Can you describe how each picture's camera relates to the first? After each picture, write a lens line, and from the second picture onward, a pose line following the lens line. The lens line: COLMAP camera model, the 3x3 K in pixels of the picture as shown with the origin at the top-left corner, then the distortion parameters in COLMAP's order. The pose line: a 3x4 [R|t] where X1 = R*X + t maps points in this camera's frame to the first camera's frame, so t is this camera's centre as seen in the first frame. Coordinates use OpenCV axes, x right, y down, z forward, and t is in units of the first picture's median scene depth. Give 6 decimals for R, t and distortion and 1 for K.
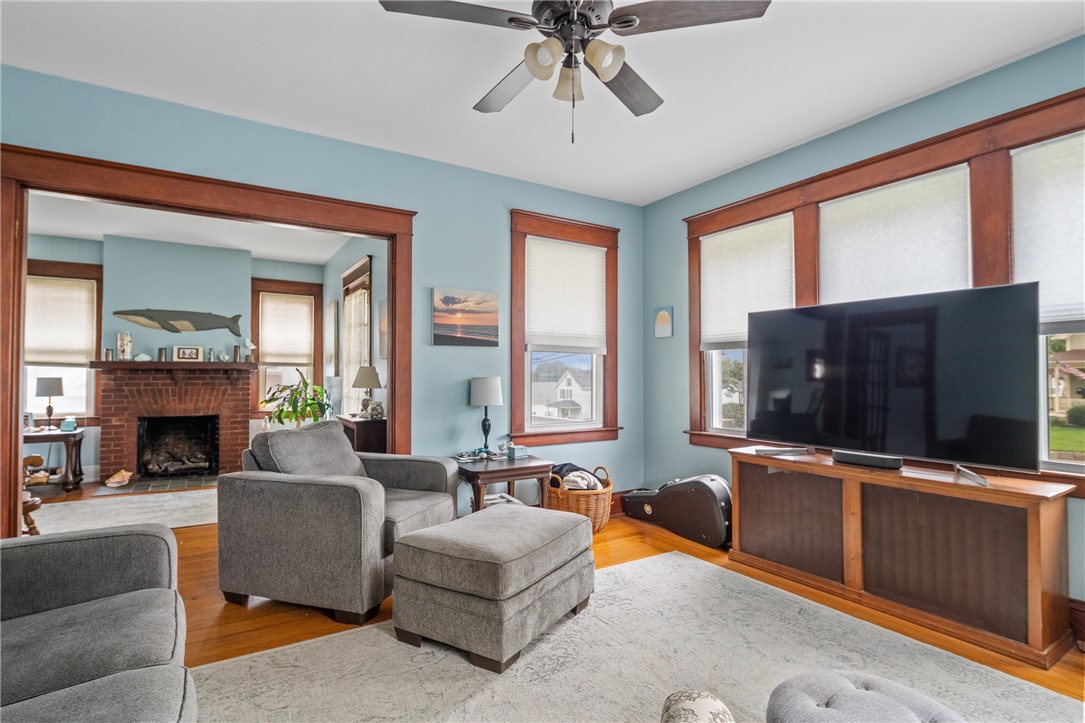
lens RADIAL K [[539.0, 0, 542.5], [0, 539.0, 361.5], [0, 0, 1]] dist [-0.000692, -0.000252]
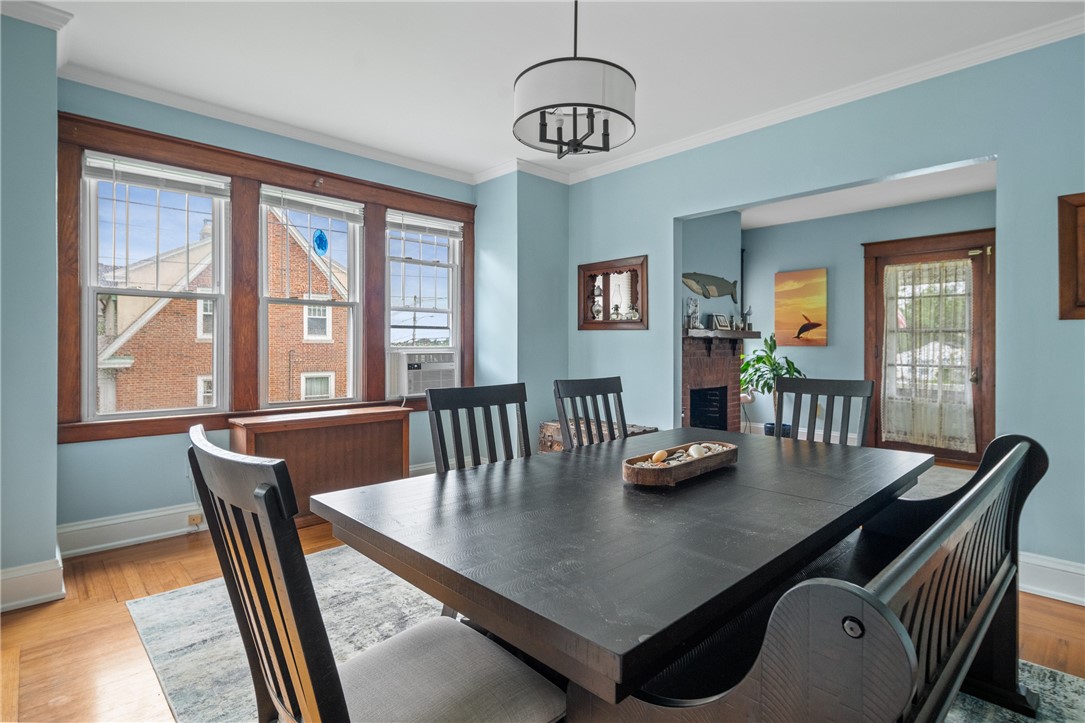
lens RADIAL K [[537.6, 0, 542.5], [0, 537.6, 361.5], [0, 0, 1]] dist [-0.003126, -0.001304]
pose [[0.981656, -0.003031, 0.190636, -1.115921], [-0.006374, 0.998793, 0.048705, 0.011213], [-0.190553, -0.049026, 0.980452, 0.138985]]
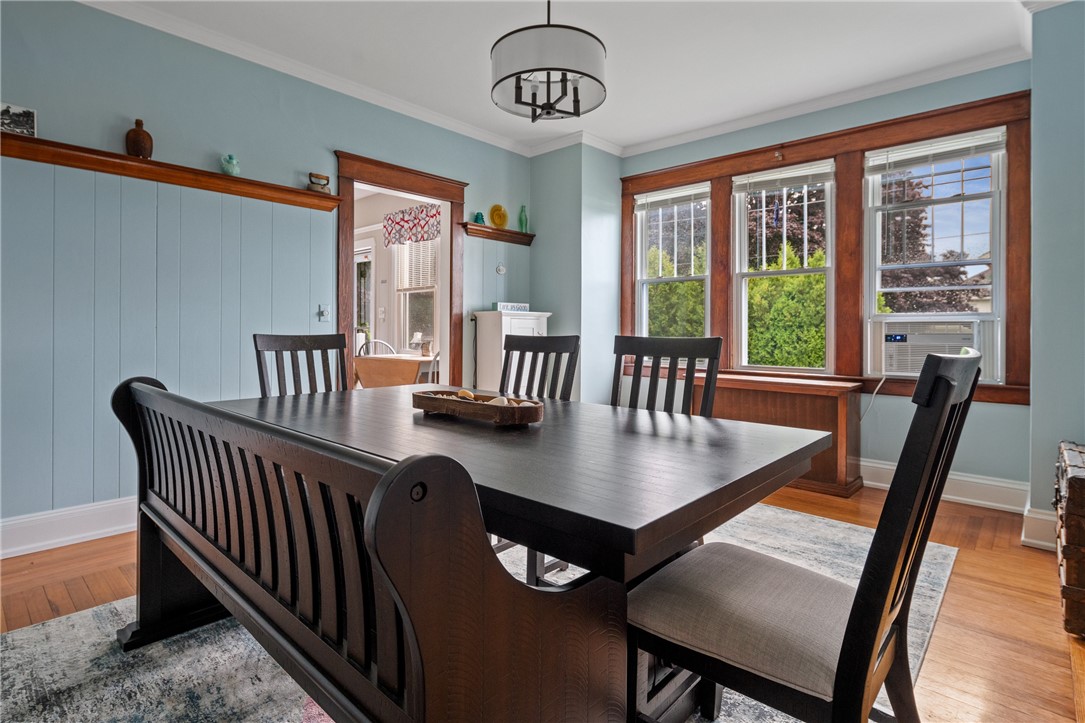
lens RADIAL K [[538.8, 0, 543.1], [0, 538.8, 327.4], [0, 0, 1]] dist [-0.001372, -0.000977]
pose [[0.267914, 0.002776, -0.963439, -0.709659], [0.023450, 0.999681, 0.009401, 0.027995], [0.963157, -0.025112, 0.267763, 0.356547]]
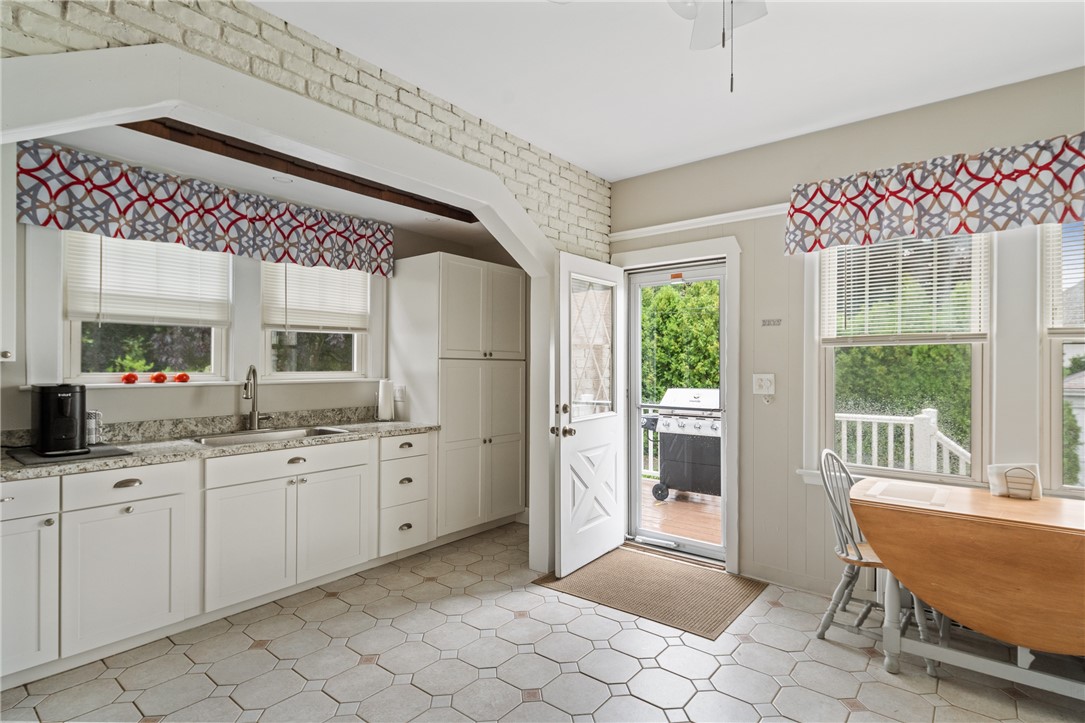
lens RADIAL K [[537.6, 0, 542.5], [0, 537.6, 361.5], [0, 0, 1]] dist [-0.003126, -0.001304]
pose [[0.325534, -0.002914, -0.945526, -1.391811], [0.027939, 0.999588, 0.006539, -0.031419], [0.945117, -0.028546, 0.325481, -0.046240]]
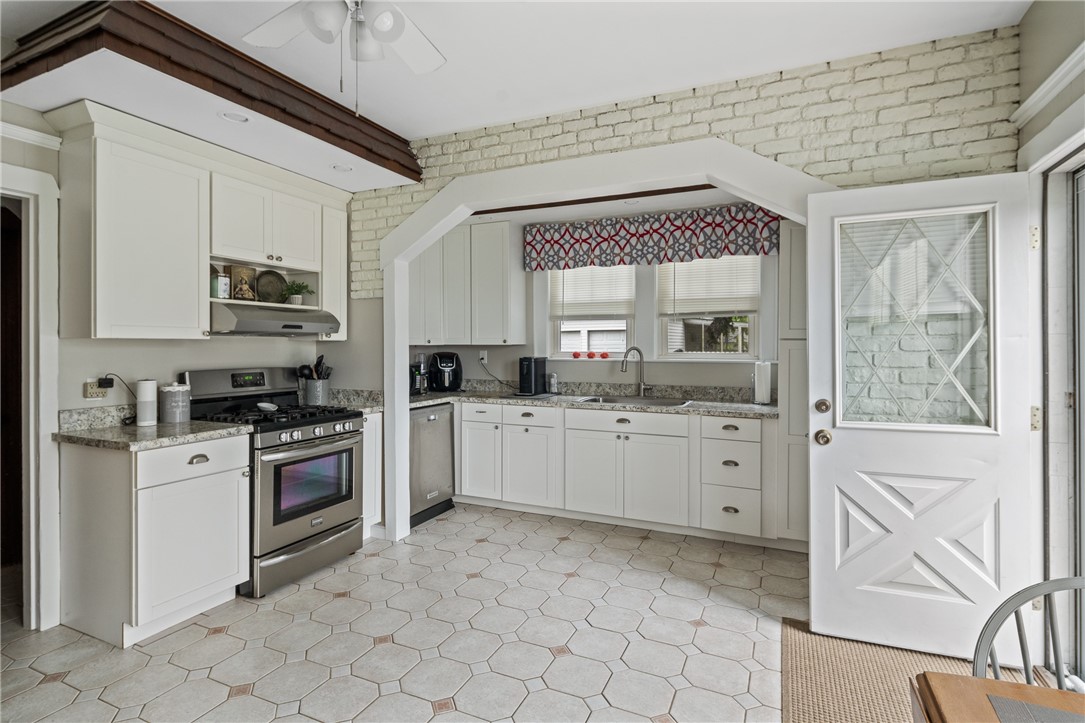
lens RADIAL K [[529.1, 0, 542.1], [0, 529.1, 343.0], [0, 0, 1]] dist [-0.000110, -0.000376]
pose [[-0.835743, -0.000431, -0.549120, -1.507274], [0.019467, 0.999348, -0.030412, -0.018698], [0.548775, -0.036106, -0.835190, 0.360197]]
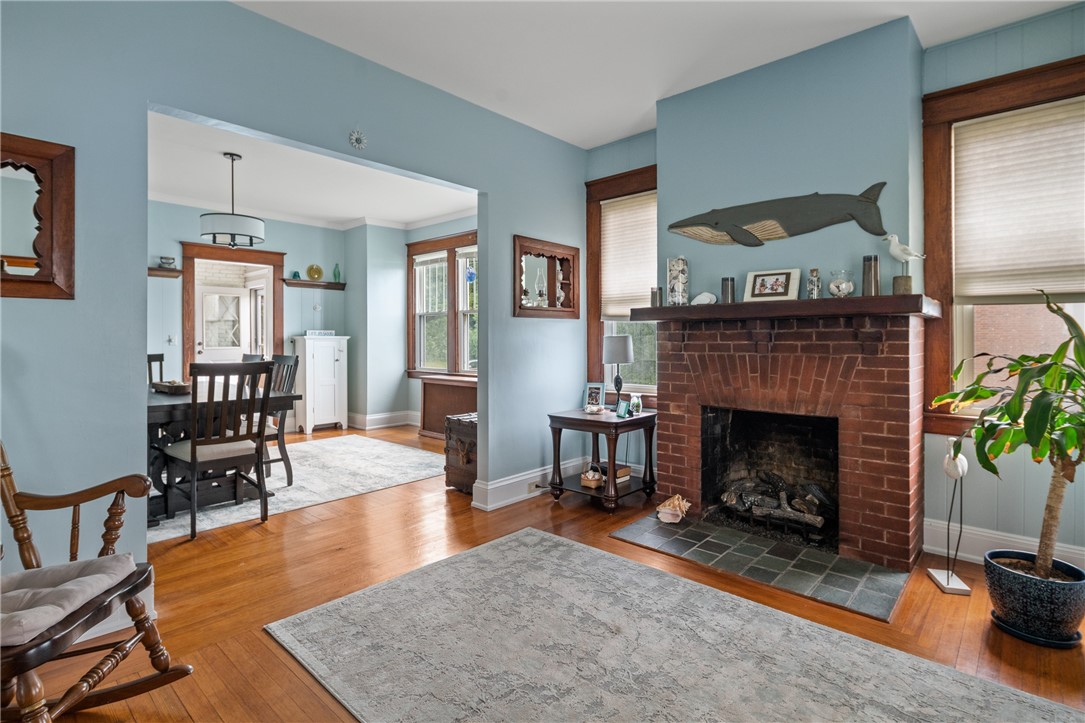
lens RADIAL K [[533.6, 0, 549.6], [0, 533.6, 338.9], [0, 0, 1]] dist [-0.001478, -0.001706]
pose [[0.274863, -0.000047, -0.961484, -0.245923], [0.030486, 0.999498, 0.008667, 0.022879], [0.961000, -0.031694, 0.274726, 0.660673]]
